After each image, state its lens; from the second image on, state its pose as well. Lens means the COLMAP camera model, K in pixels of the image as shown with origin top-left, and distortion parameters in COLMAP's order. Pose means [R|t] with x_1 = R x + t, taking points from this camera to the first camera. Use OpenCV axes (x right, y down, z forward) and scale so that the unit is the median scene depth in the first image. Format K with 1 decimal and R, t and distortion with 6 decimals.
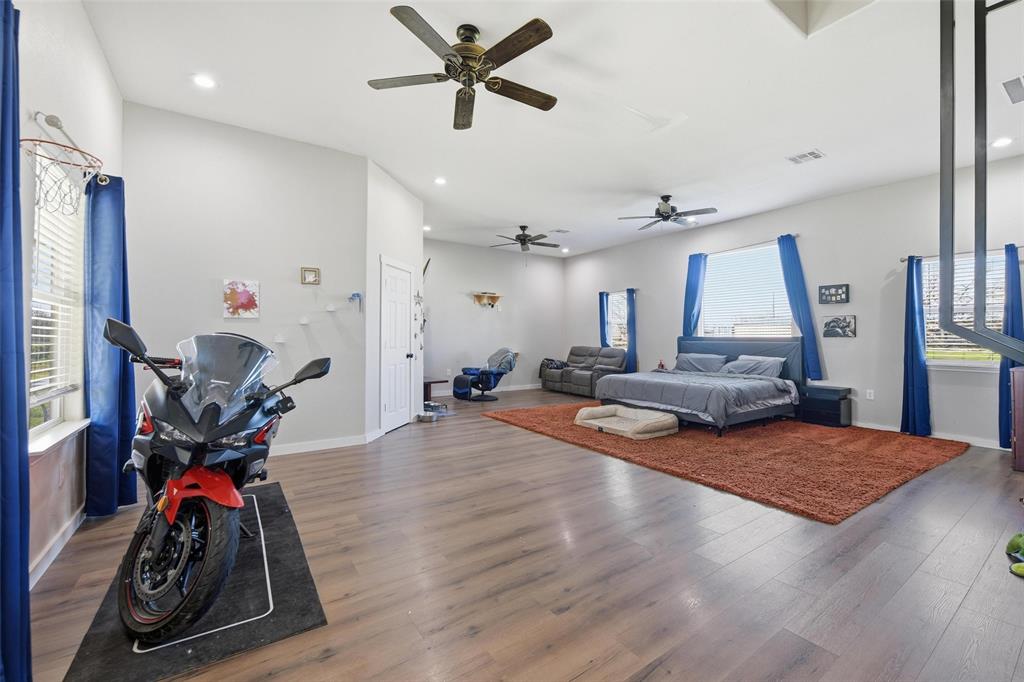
lens RADIAL K [[415.0, 0, 511.7], [0, 415.0, 335.9], [0, 0, 1]] dist [-0.000330, -0.000072]
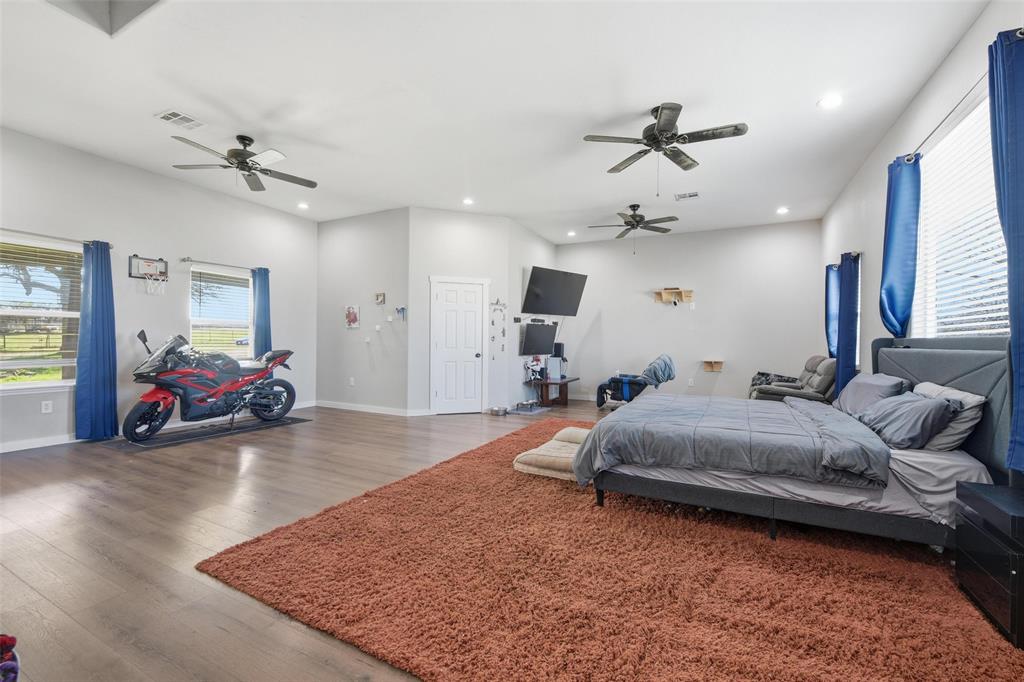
lens RADIAL K [[415.0, 0, 515.1], [0, 415.0, 340.4], [0, 0, 1]] dist [-0.000330, -0.000072]
pose [[0.485935, -0.003392, -0.873988, 0.828898], [-0.004962, 0.999966, -0.006640, 0.012594], [0.873981, 0.007564, 0.485902, 0.523914]]
